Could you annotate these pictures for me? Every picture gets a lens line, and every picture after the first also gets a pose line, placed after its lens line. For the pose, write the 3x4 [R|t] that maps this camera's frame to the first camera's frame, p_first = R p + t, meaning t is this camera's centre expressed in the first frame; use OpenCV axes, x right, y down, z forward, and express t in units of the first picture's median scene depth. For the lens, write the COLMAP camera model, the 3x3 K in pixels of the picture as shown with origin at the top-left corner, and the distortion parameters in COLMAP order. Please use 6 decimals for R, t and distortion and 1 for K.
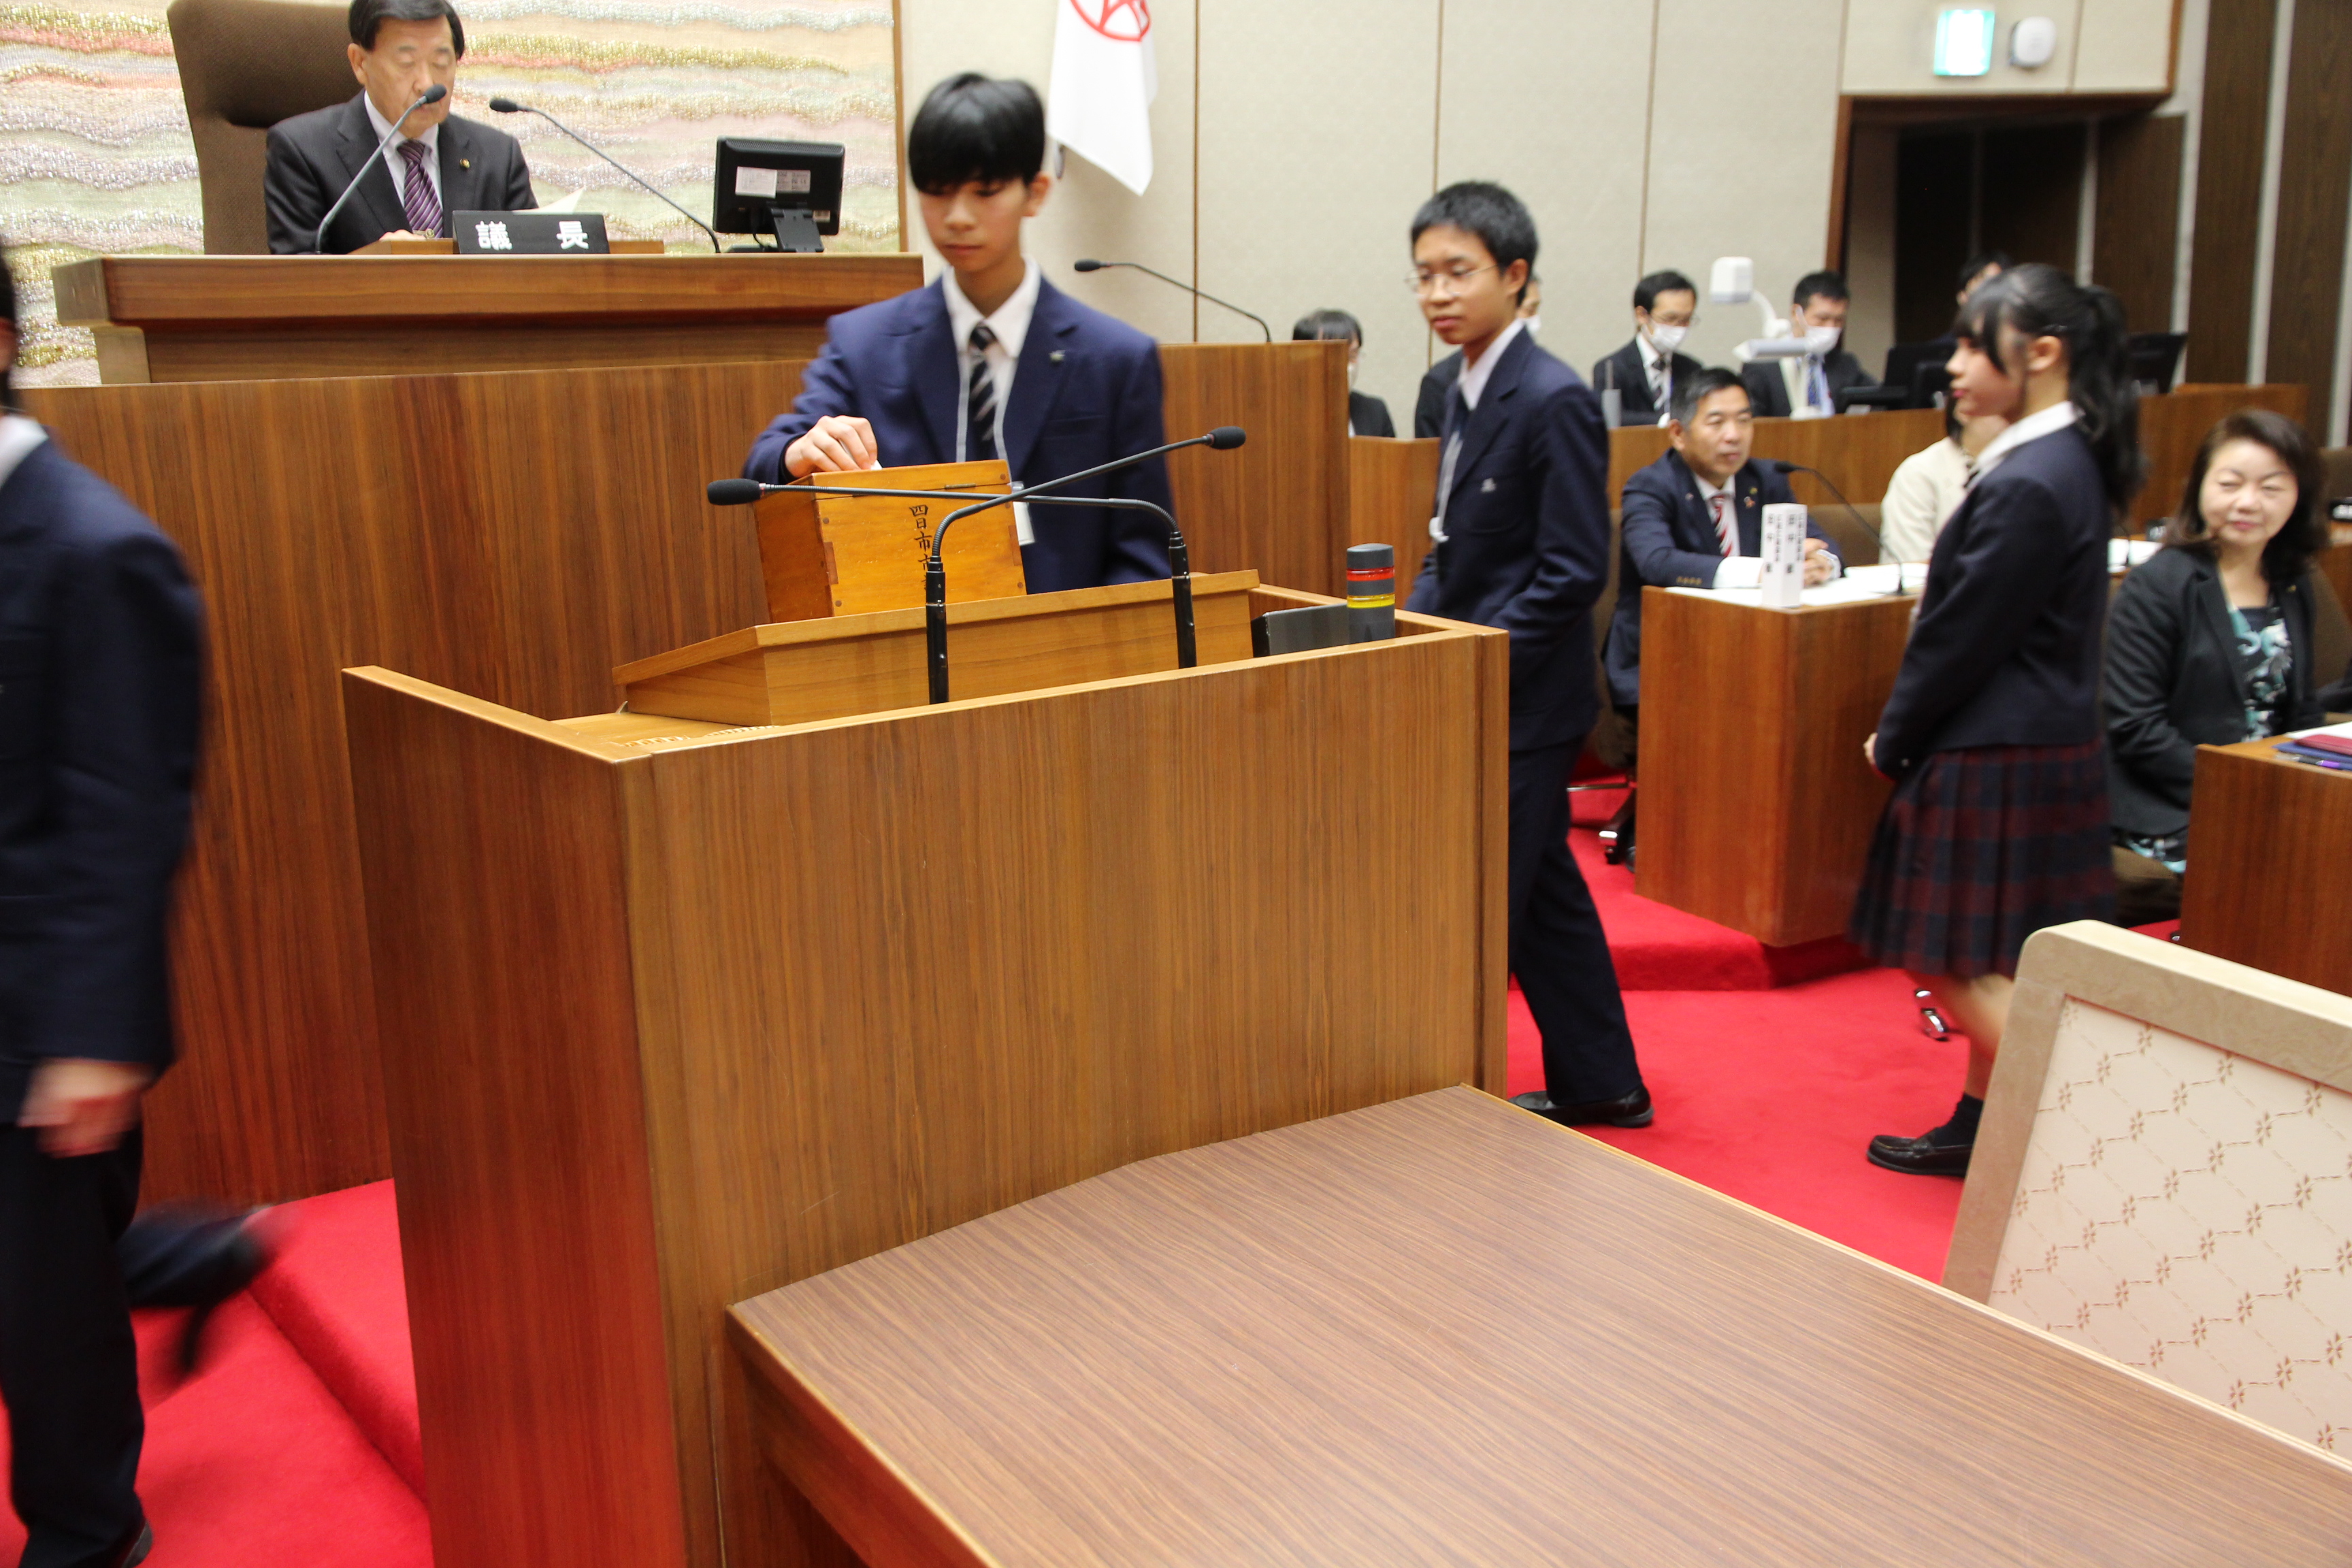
lens RADIAL K [[2050.5, 0, 1193.5], [0, 2050.5, 768.7], [0, 0, 1]] dist [-0.039245, 0.123412]
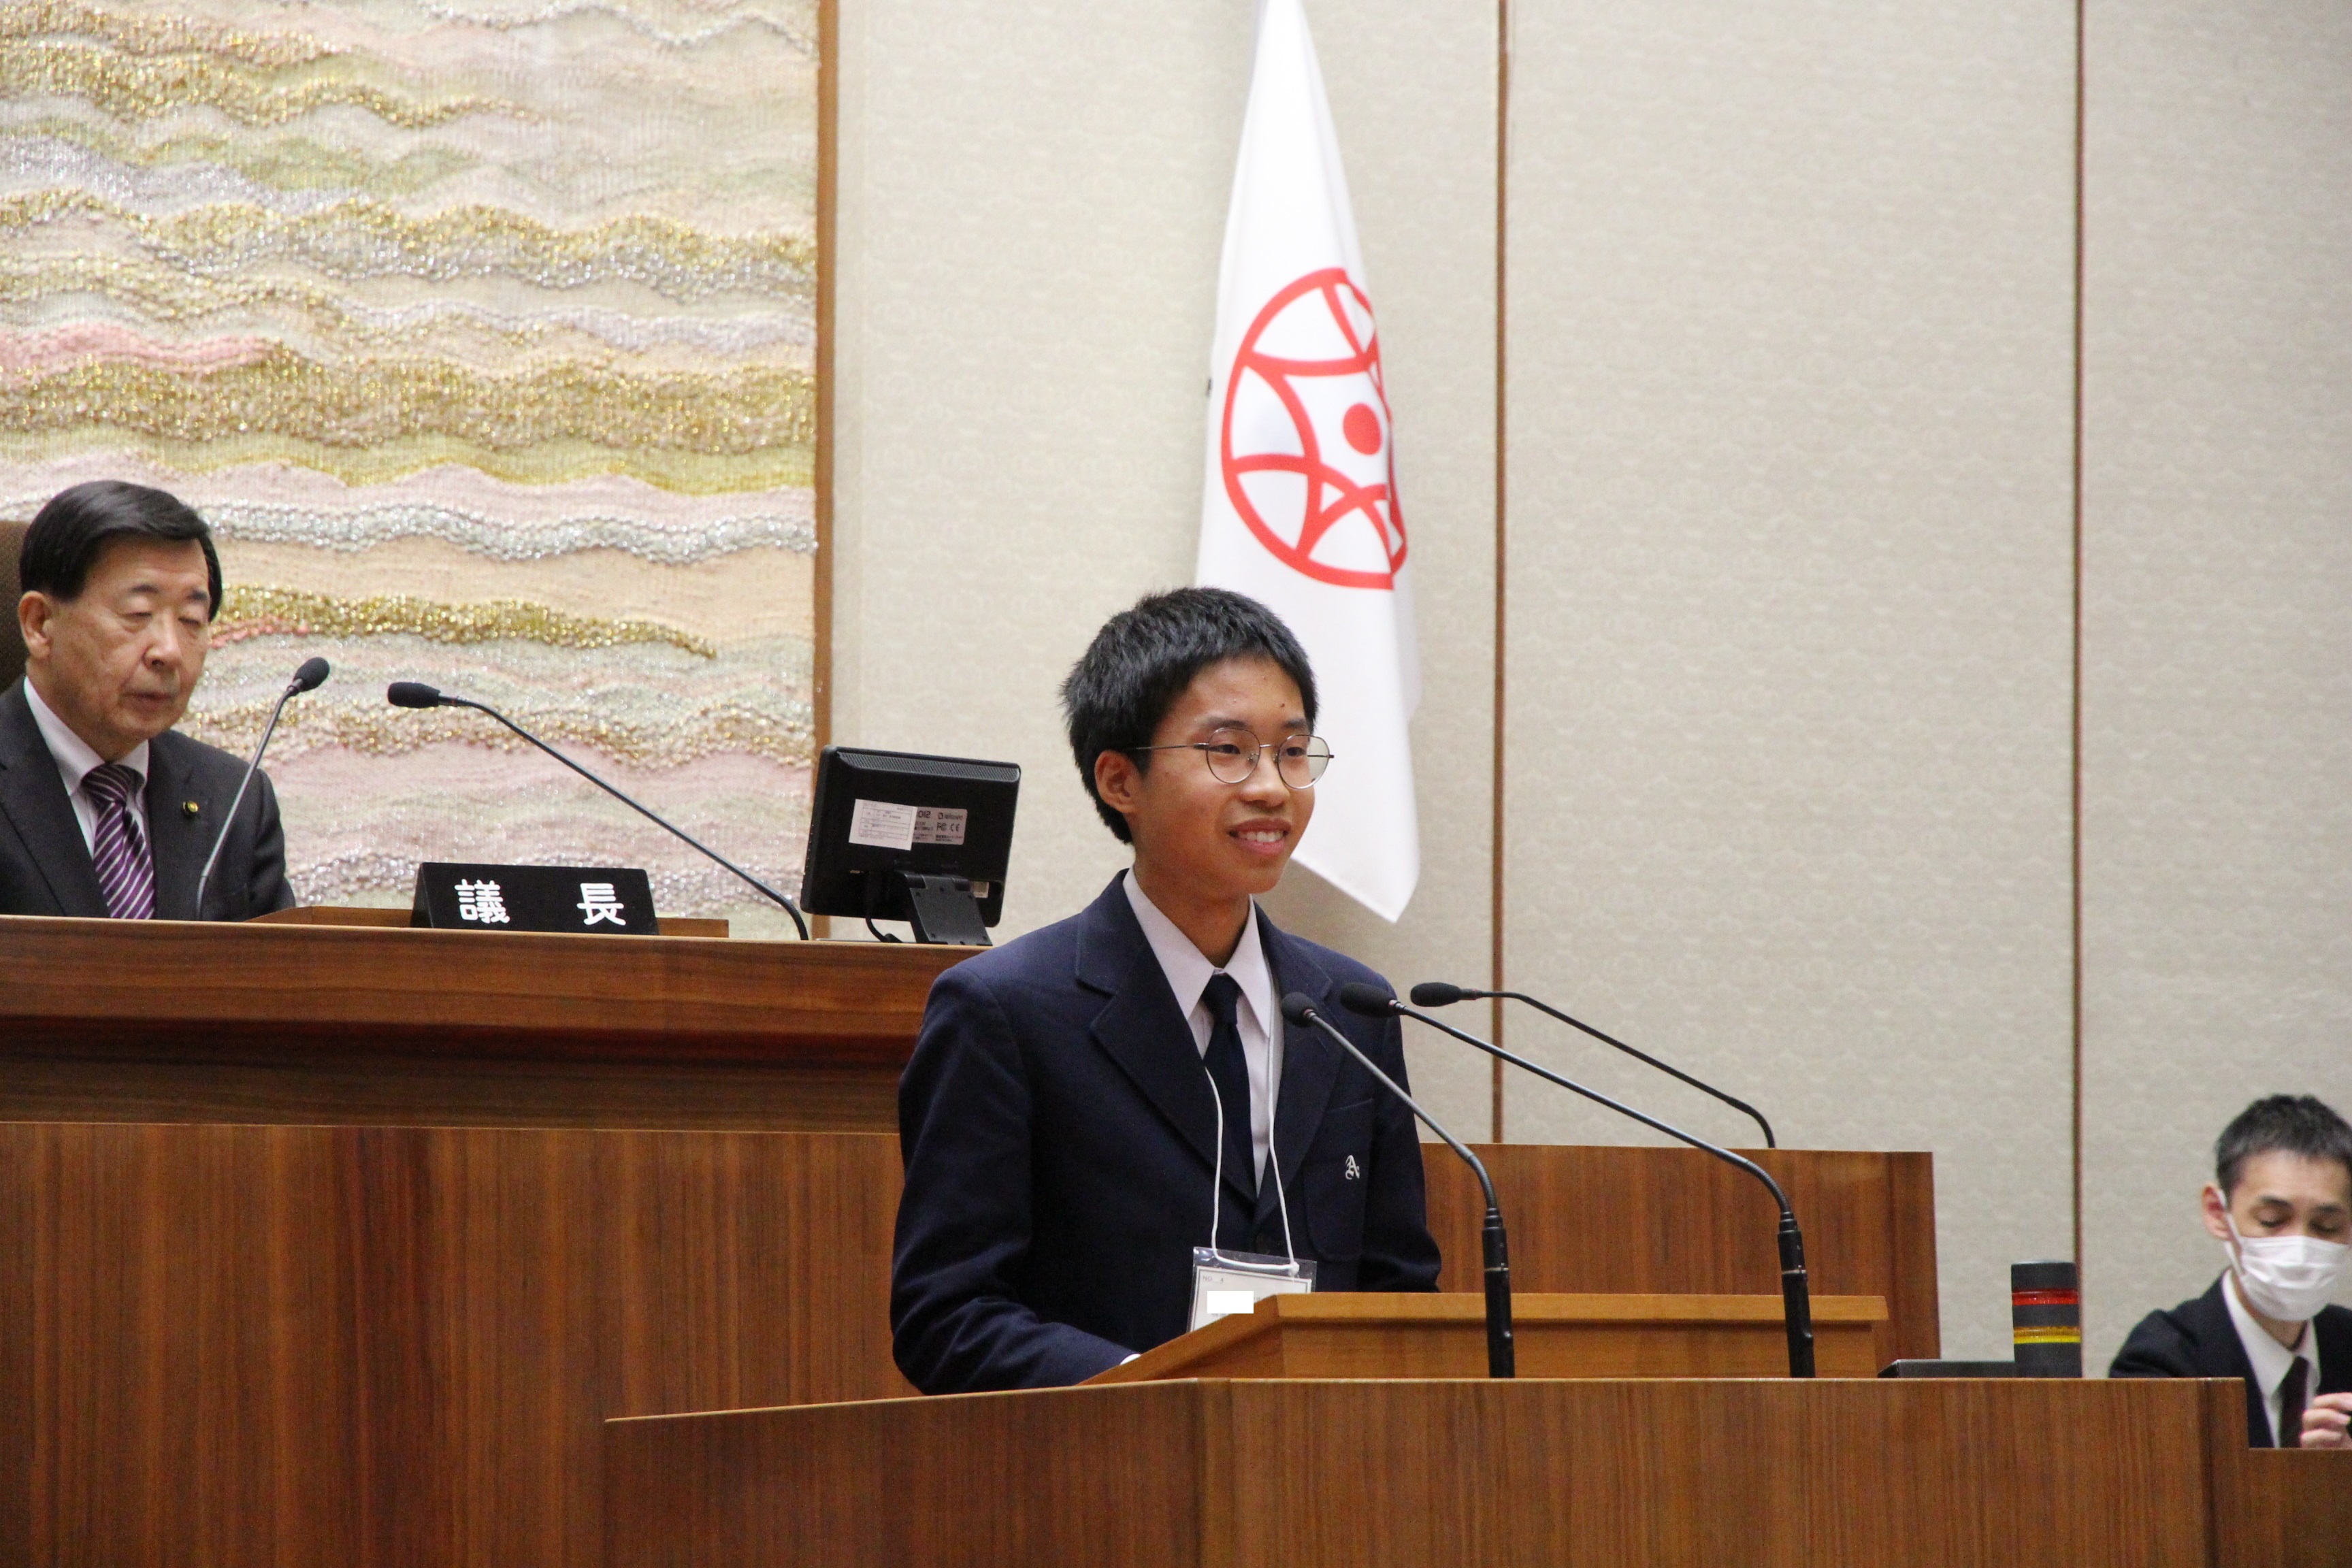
lens RADIAL K [[8544.2, 0, 1190.2], [0, 8544.2, 780.8], [0, 0, 1]] dist [0.472911, 0.000000]
pose [[0.999866, 0.002251, 0.016235, -0.180913], [0.002939, 0.949843, -0.312713, 0.465231], [-0.016125, 0.312718, 0.949709, -1.316208]]
